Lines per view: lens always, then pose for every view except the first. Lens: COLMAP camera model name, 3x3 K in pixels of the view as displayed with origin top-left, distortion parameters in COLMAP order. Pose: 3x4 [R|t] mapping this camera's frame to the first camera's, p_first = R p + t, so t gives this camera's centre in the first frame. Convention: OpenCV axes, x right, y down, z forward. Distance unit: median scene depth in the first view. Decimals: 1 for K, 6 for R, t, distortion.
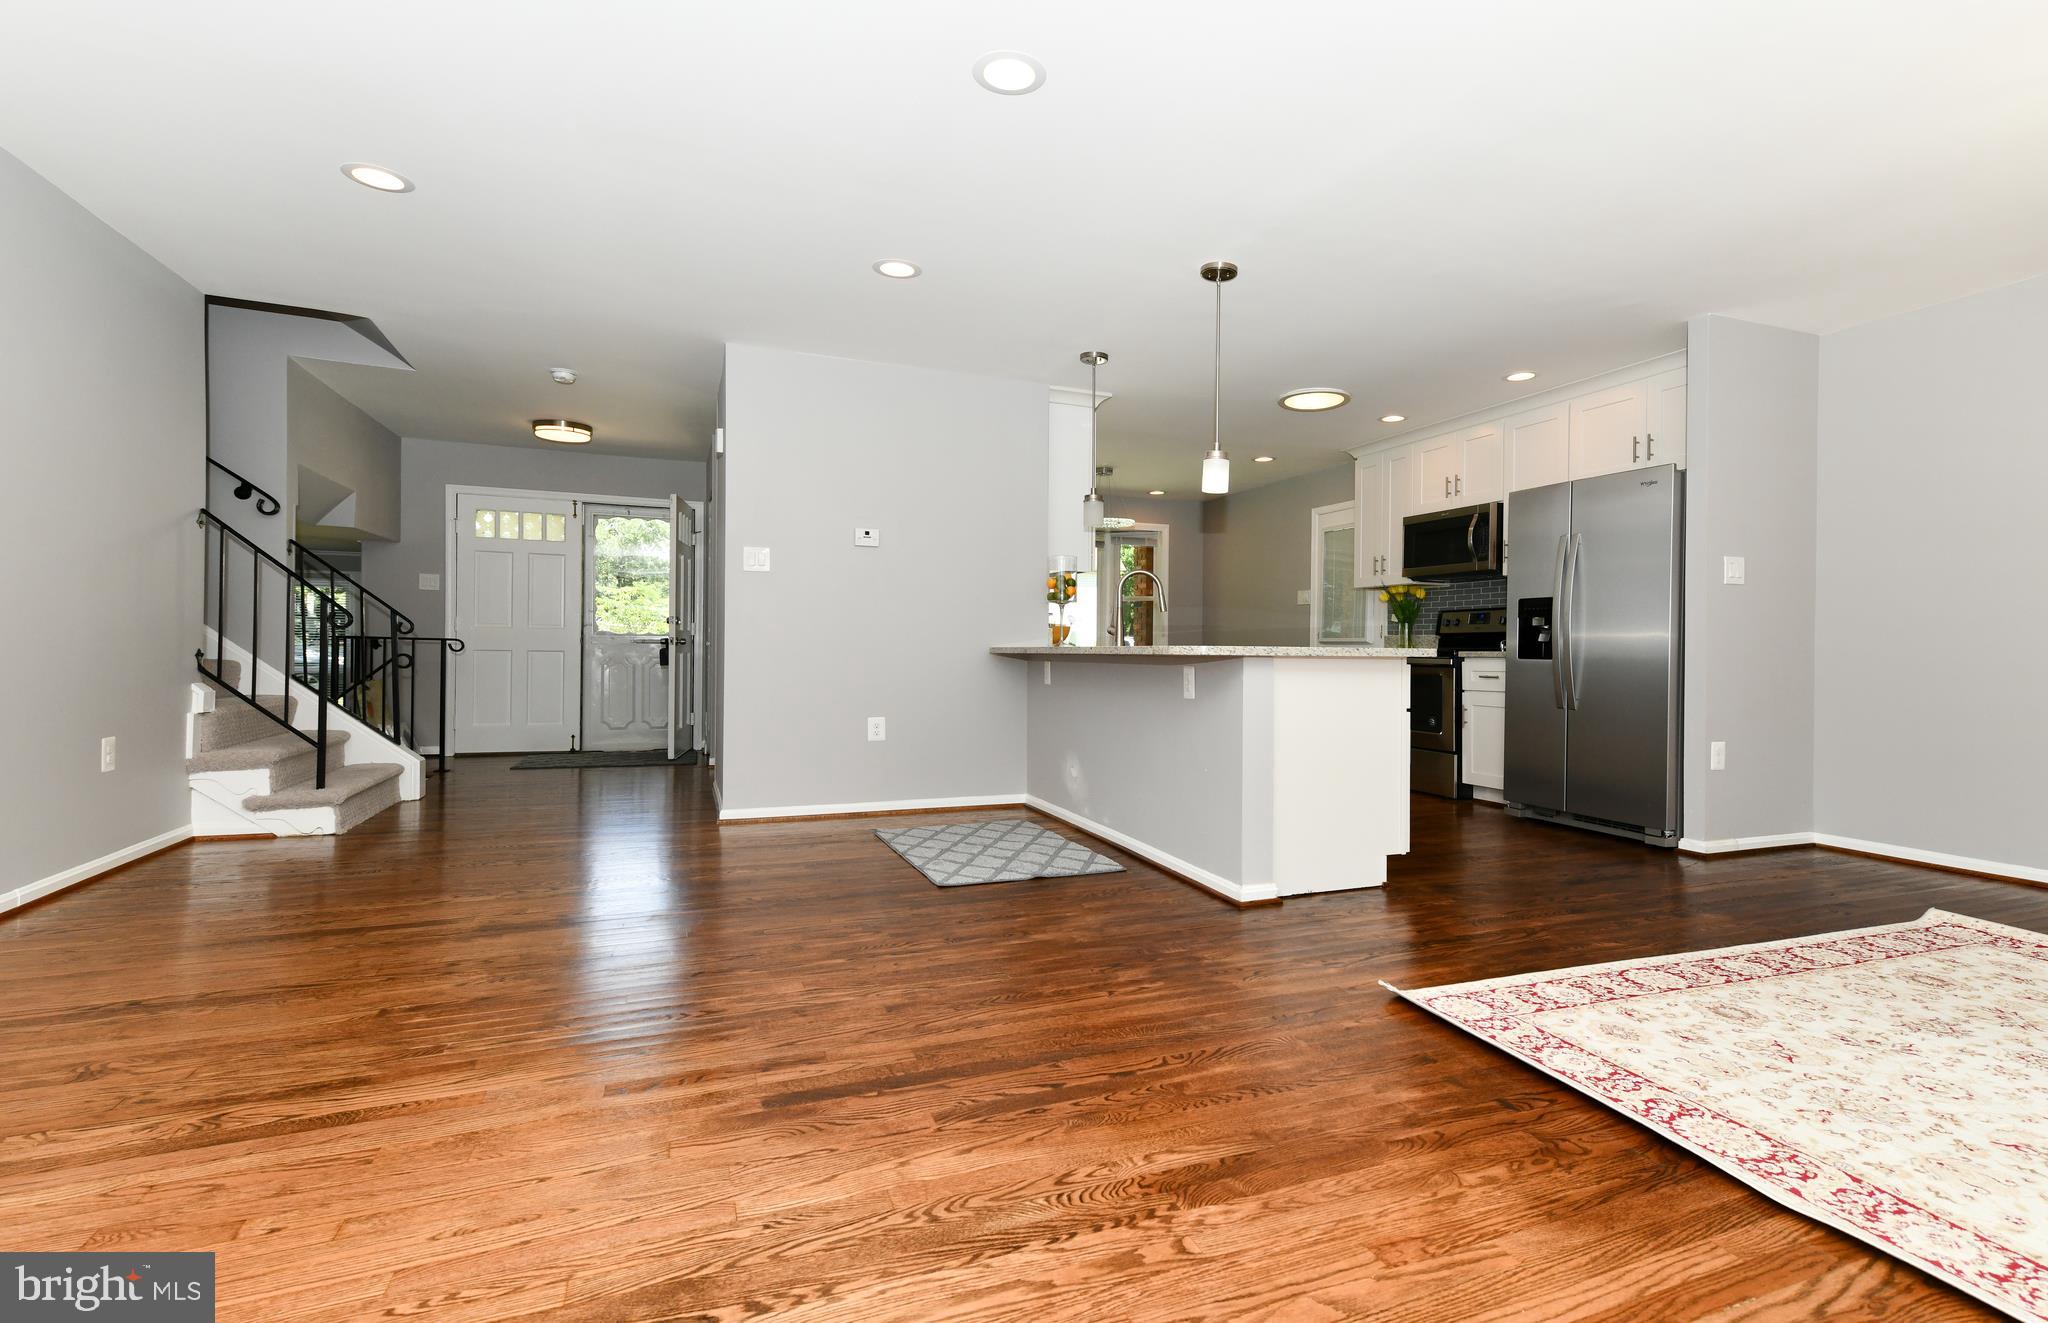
lens RADIAL K [[886.1, 0, 1126.2], [0, 886.1, 649.3], [0, 0, 1]] dist [0.010495, -0.000055]
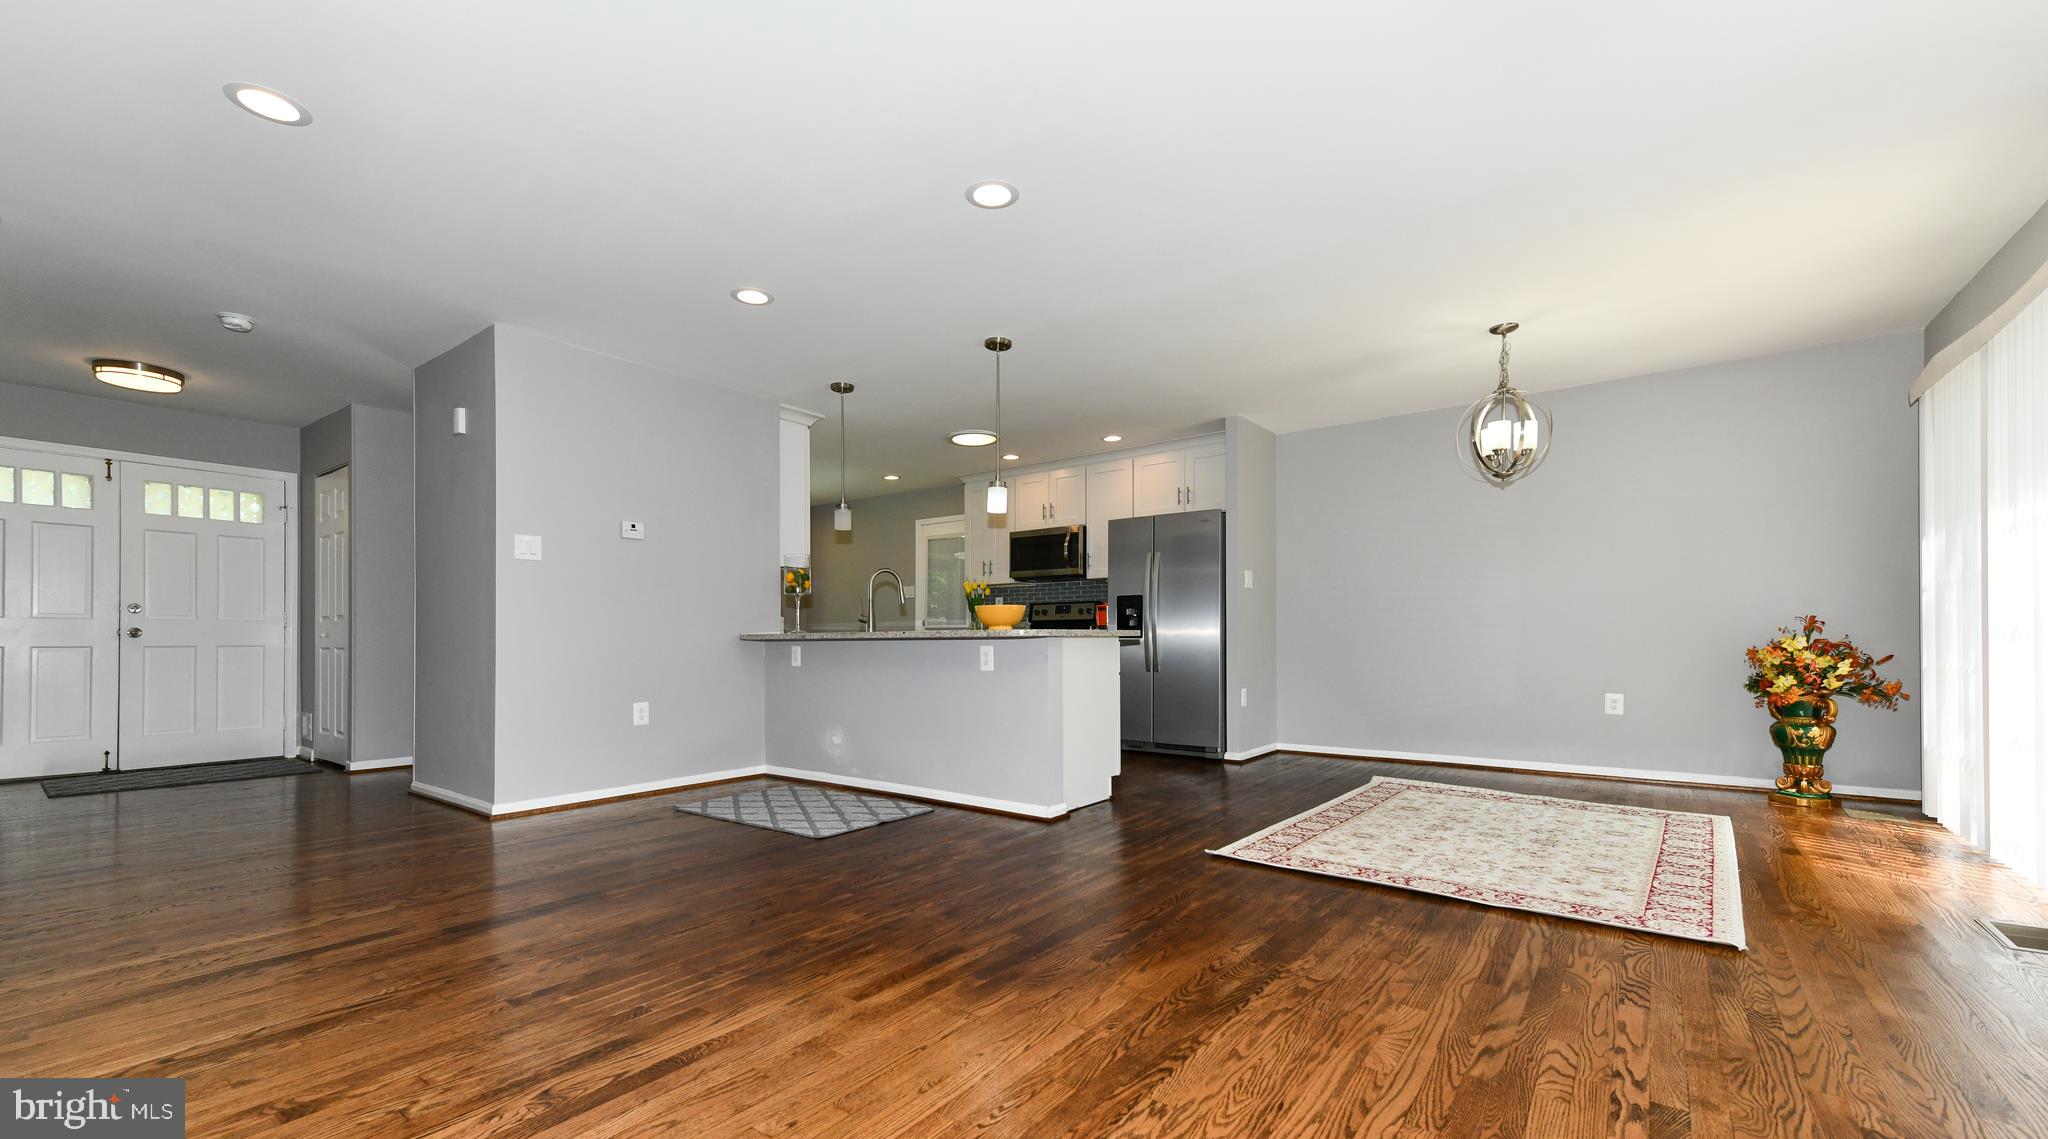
lens RADIAL K [[830.3, 0, 911.5], [0, 830.3, 632.6], [0, 0, 1]] dist [0.018093, 0.000046]
pose [[0.882950, -0.010123, 0.469358, -0.591692], [0.013161, 0.999908, -0.003192, 0.002188], [-0.469283, 0.008995, 0.883002, -0.023626]]
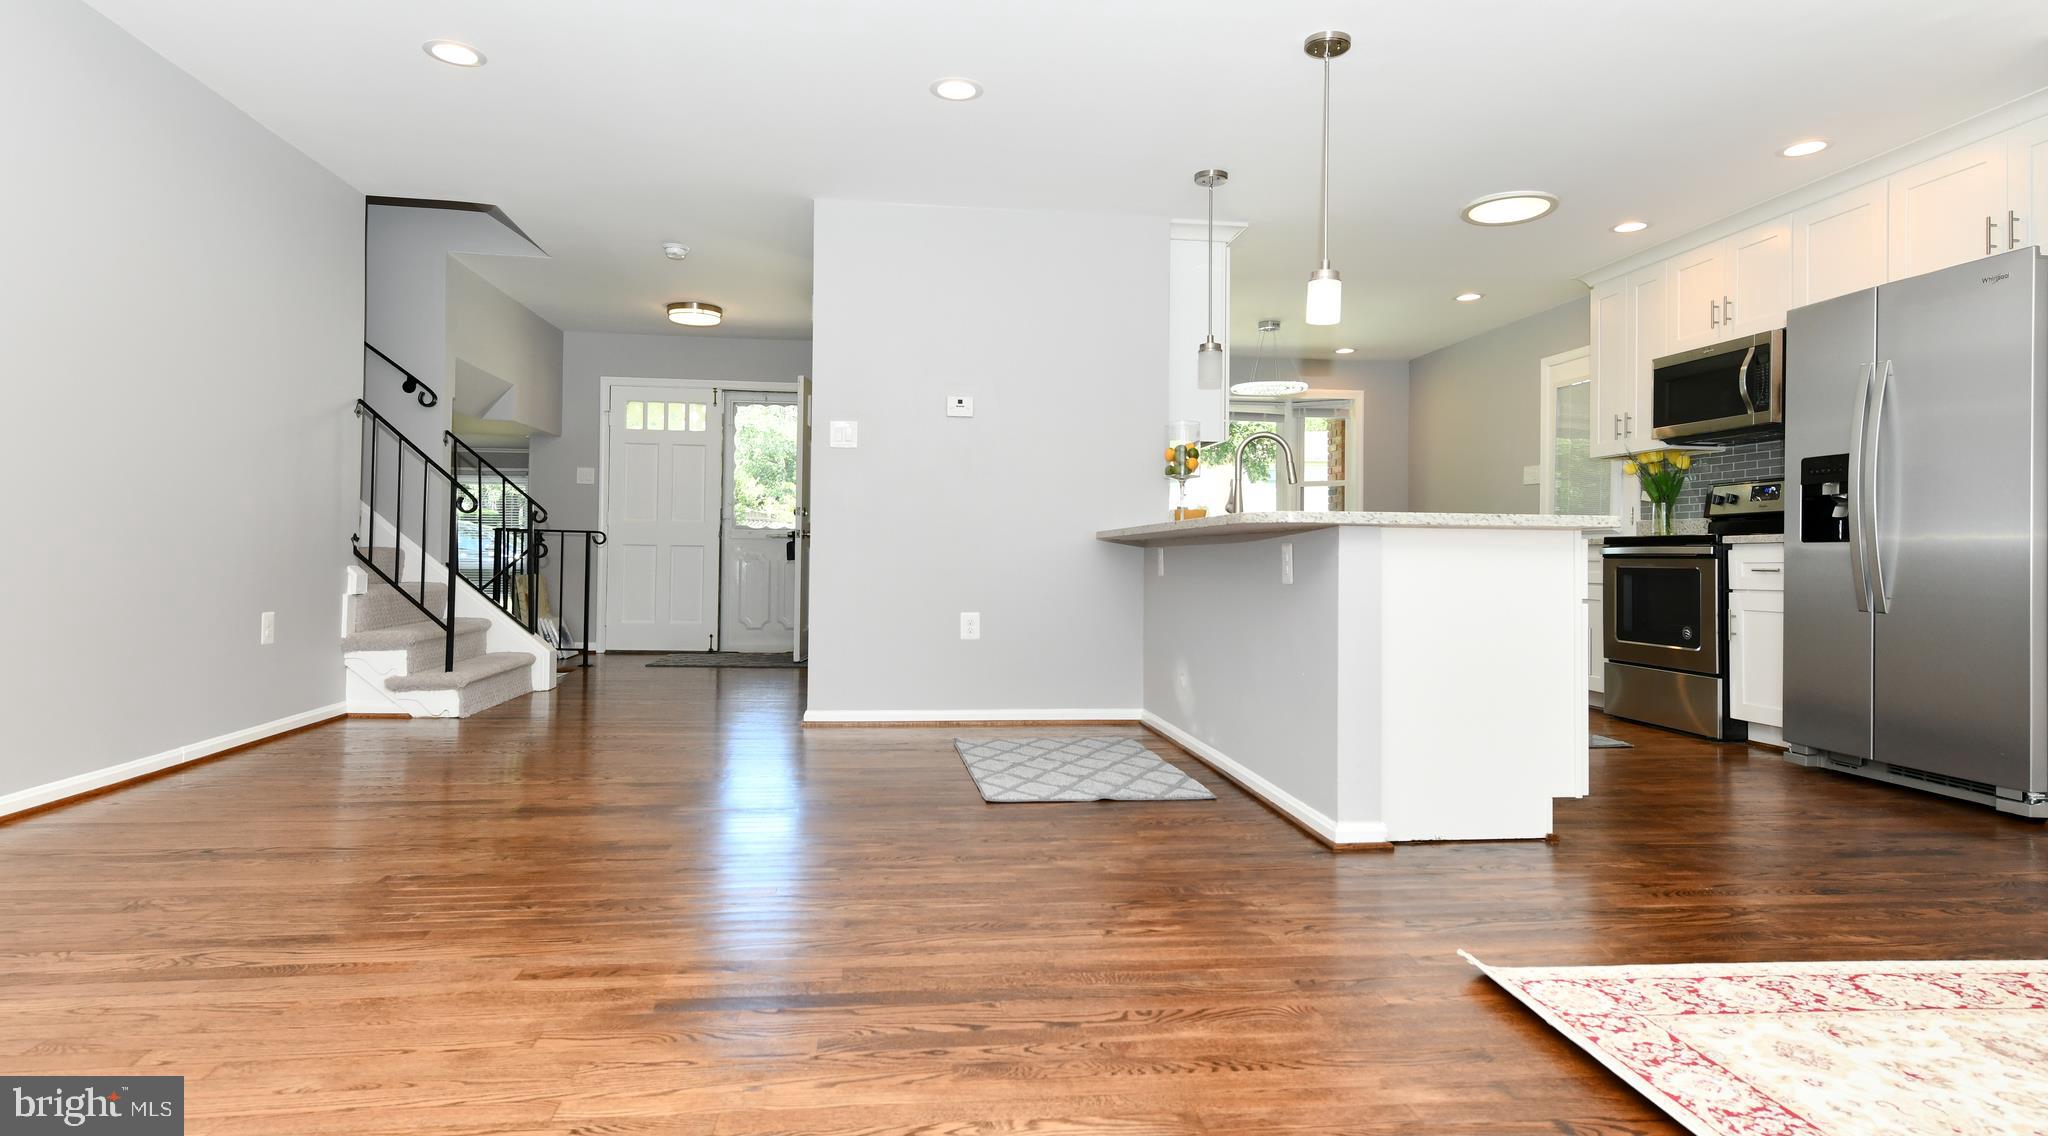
lens RADIAL K [[1045.7, 0, 1128.6], [0, 1045.7, 548.6], [0, 0, 1]] dist [0.007510, 0.000329]
pose [[0.965554, -0.000963, -0.260200, 0.175143], [-0.004007, 0.999820, -0.018568, 0.041697], [0.260171, 0.018971, 0.965376, 0.061313]]
